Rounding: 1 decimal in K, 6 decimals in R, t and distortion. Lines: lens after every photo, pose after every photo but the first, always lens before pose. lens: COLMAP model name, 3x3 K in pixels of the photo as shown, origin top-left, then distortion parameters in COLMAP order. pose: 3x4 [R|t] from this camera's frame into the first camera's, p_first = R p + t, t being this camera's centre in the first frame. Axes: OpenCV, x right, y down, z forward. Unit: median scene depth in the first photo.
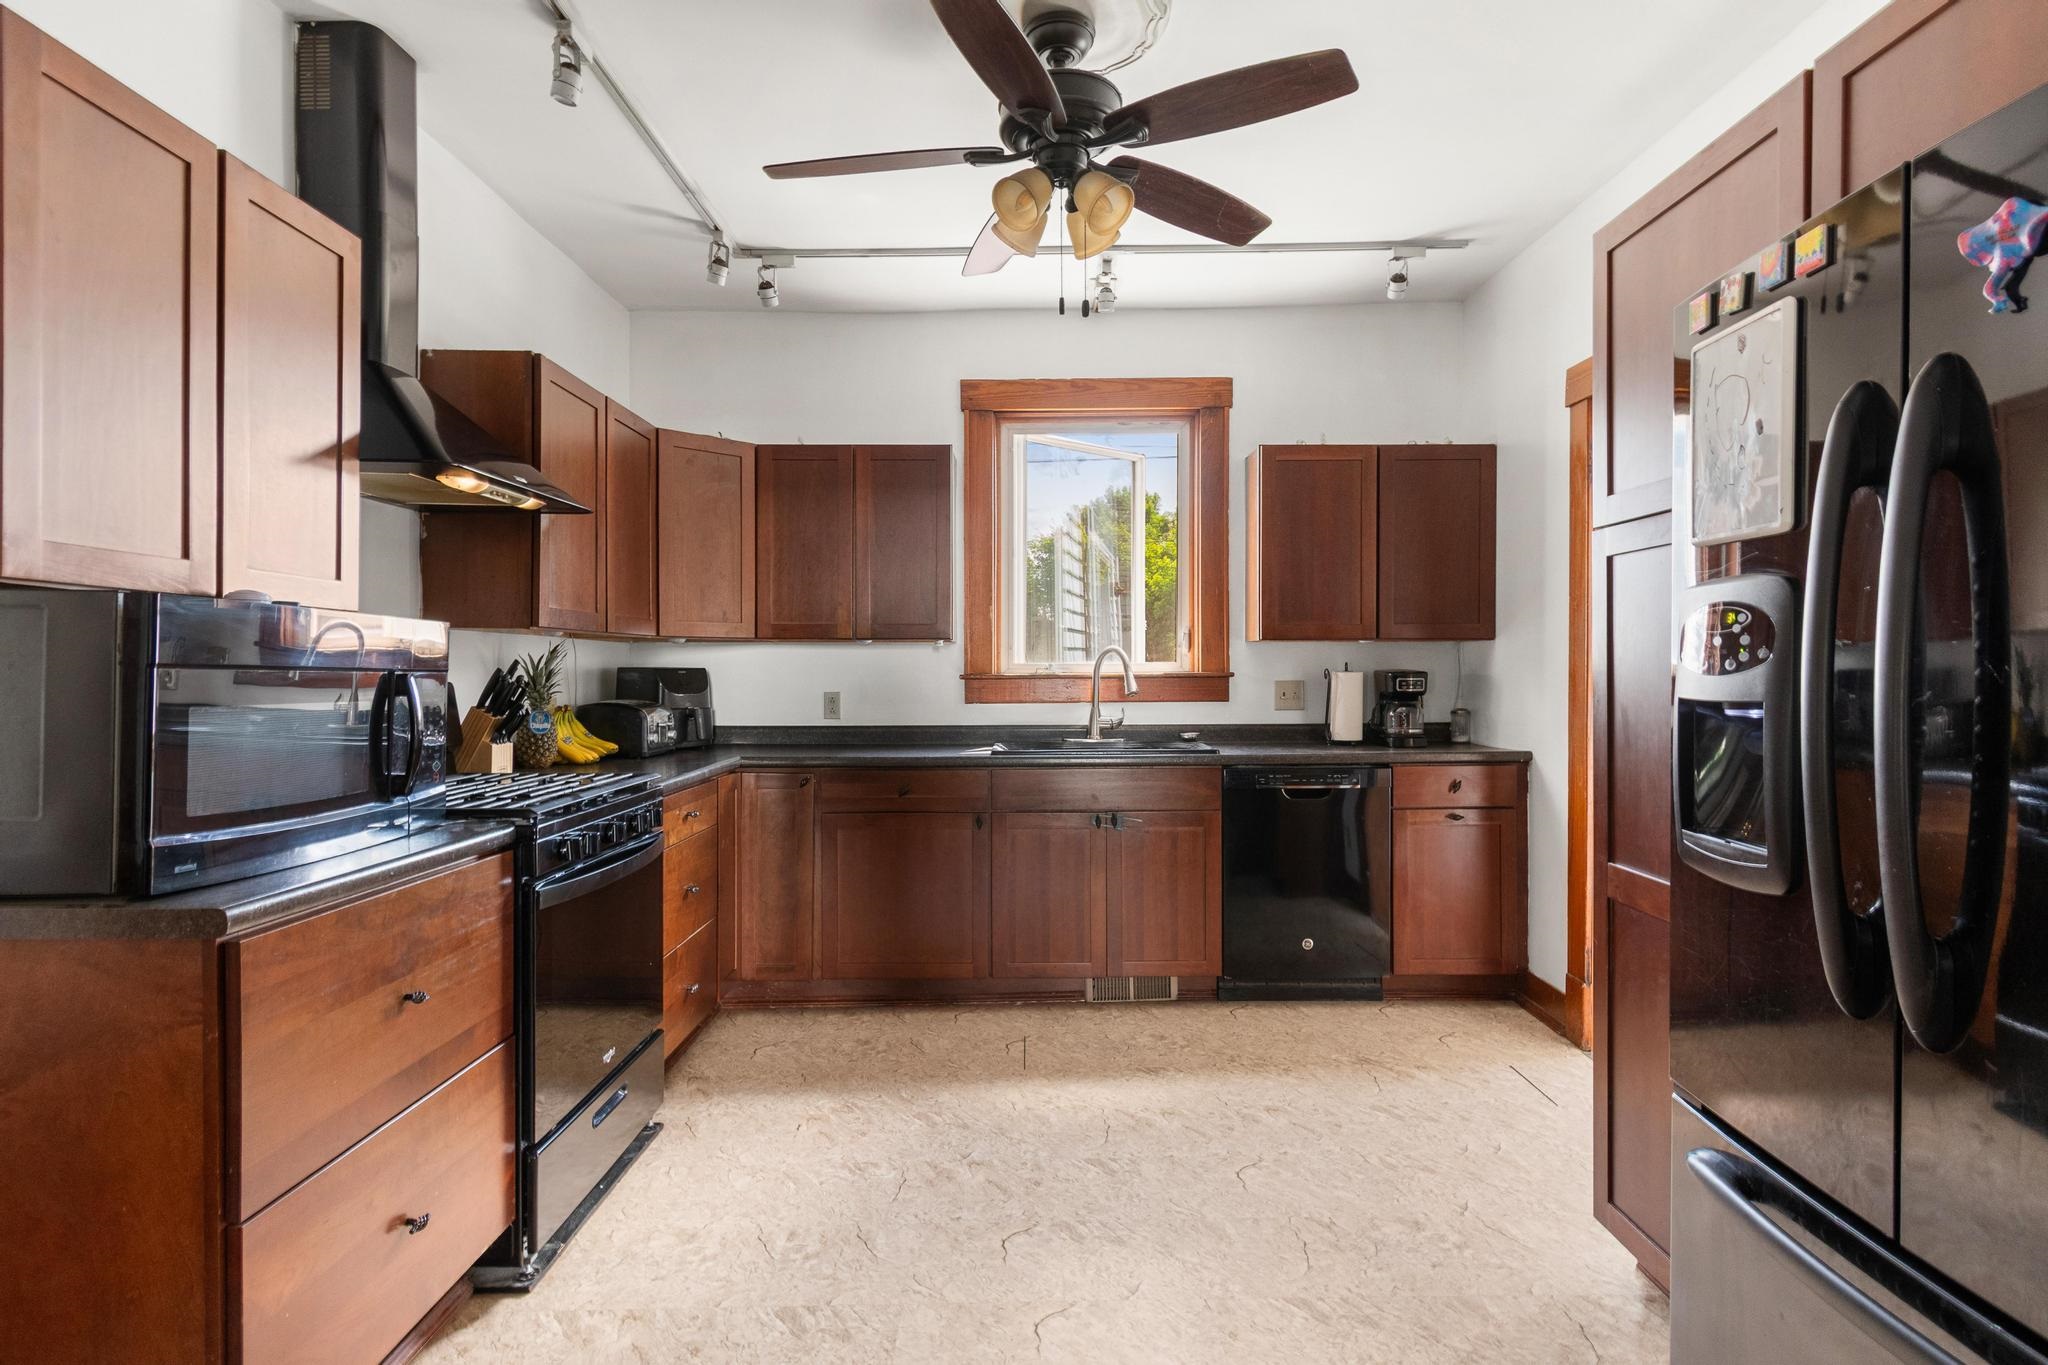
lens RADIAL K [[1073.1, 0, 1024.0], [0, 1073.1, 682.5], [0, 0, 1]] dist [0.001044, 0.000087]
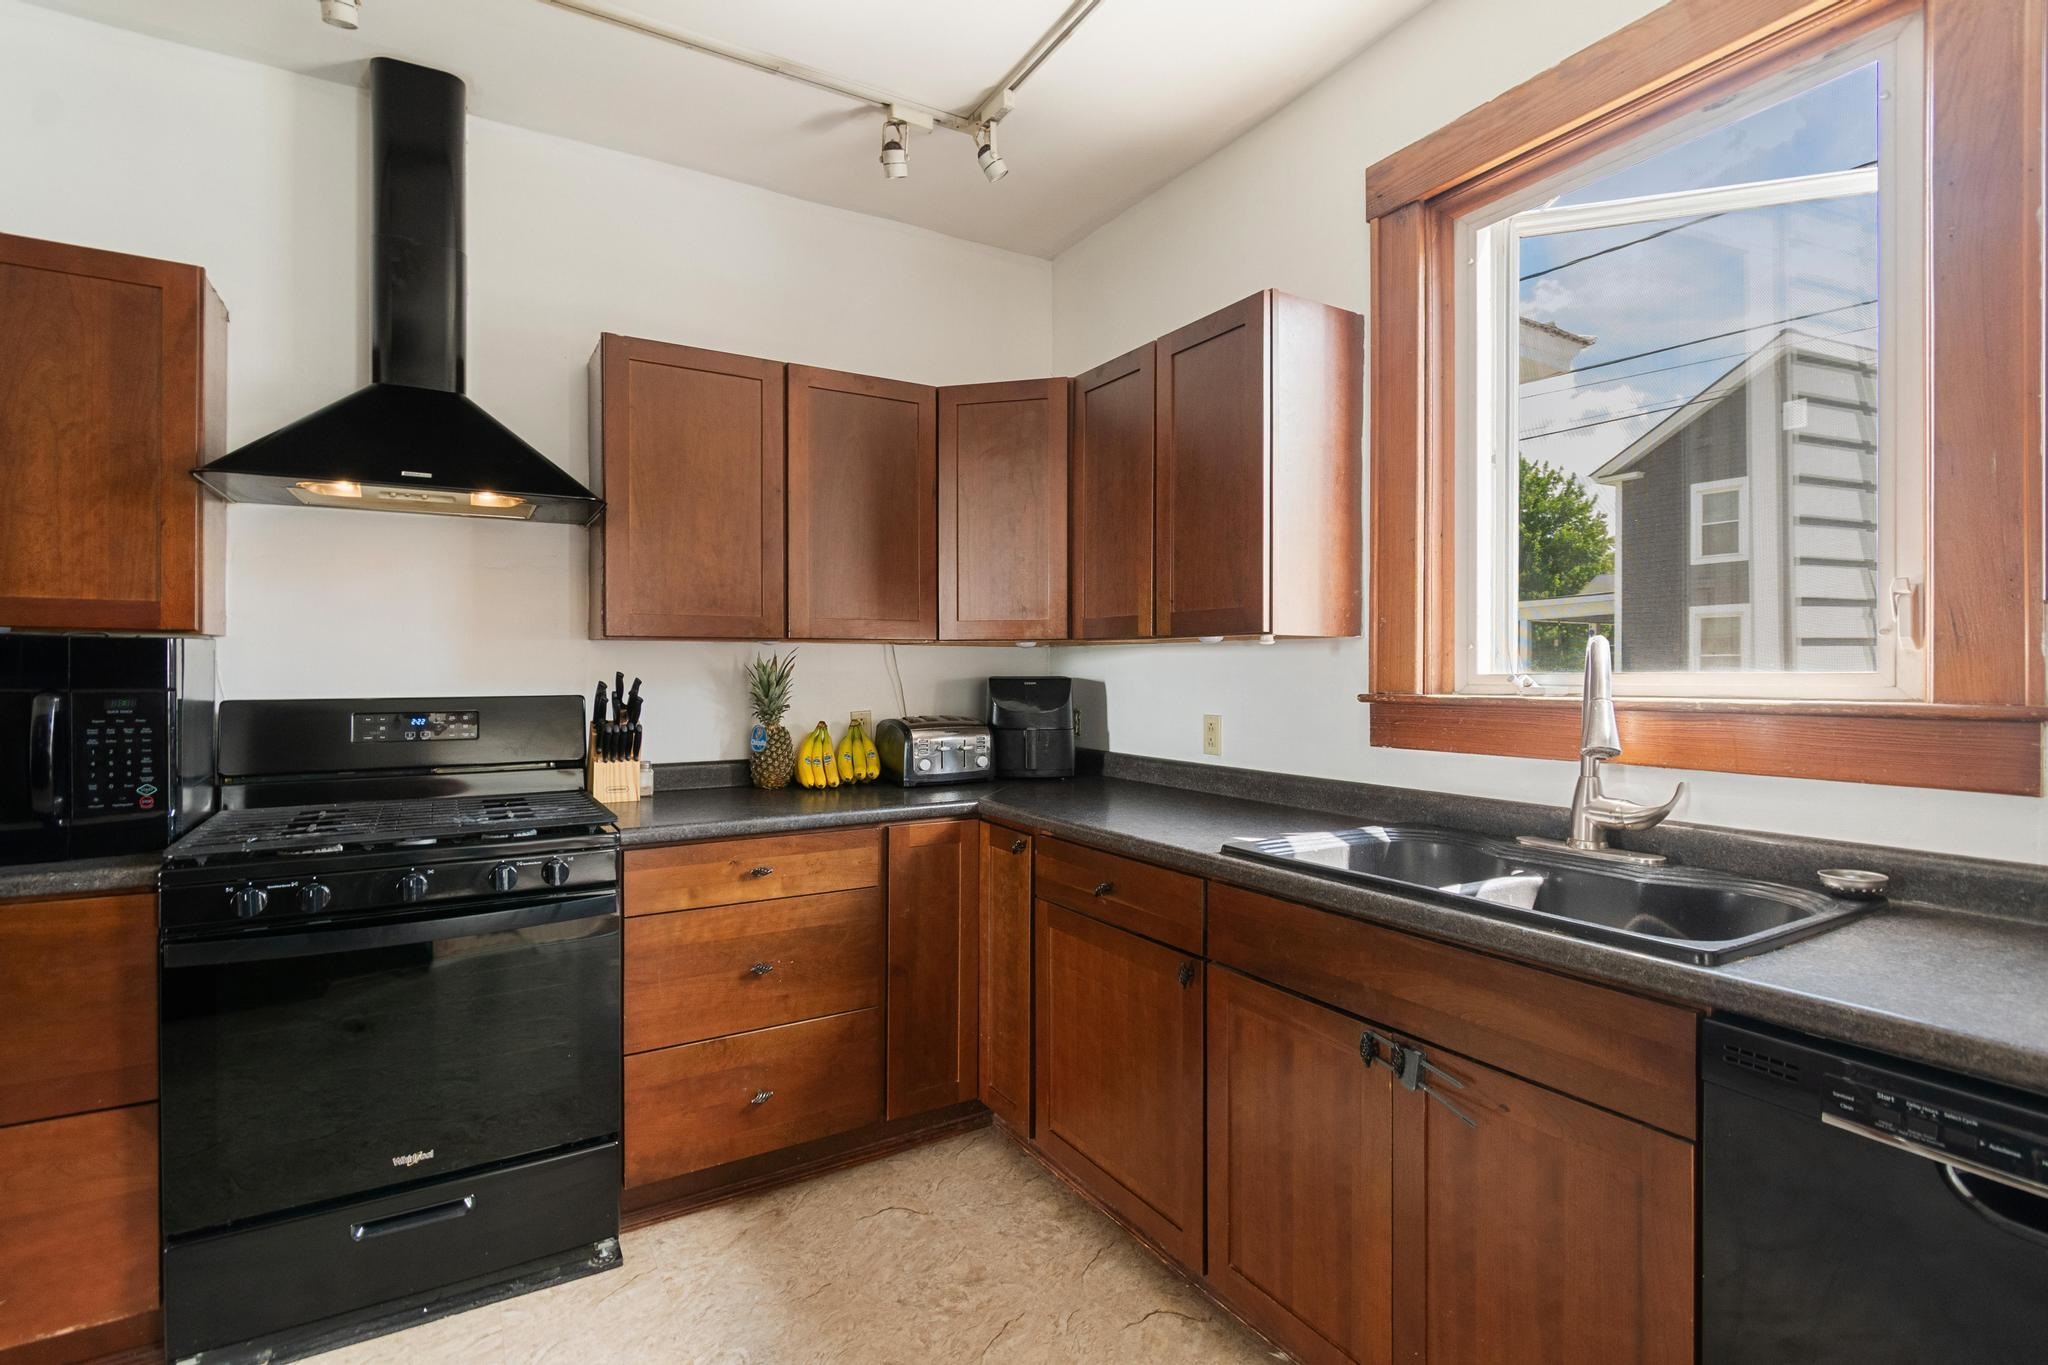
lens RADIAL K [[959.2, 0, 1022.1], [0, 959.2, 672.7], [0, 0, 1]] dist [-0.003986, -0.000523]
pose [[0.521799, 0.004979, -0.853054, 0.318905], [-0.011618, 0.999932, -0.001271, -0.018223], [0.852989, 0.010574, 0.521821, 0.675788]]
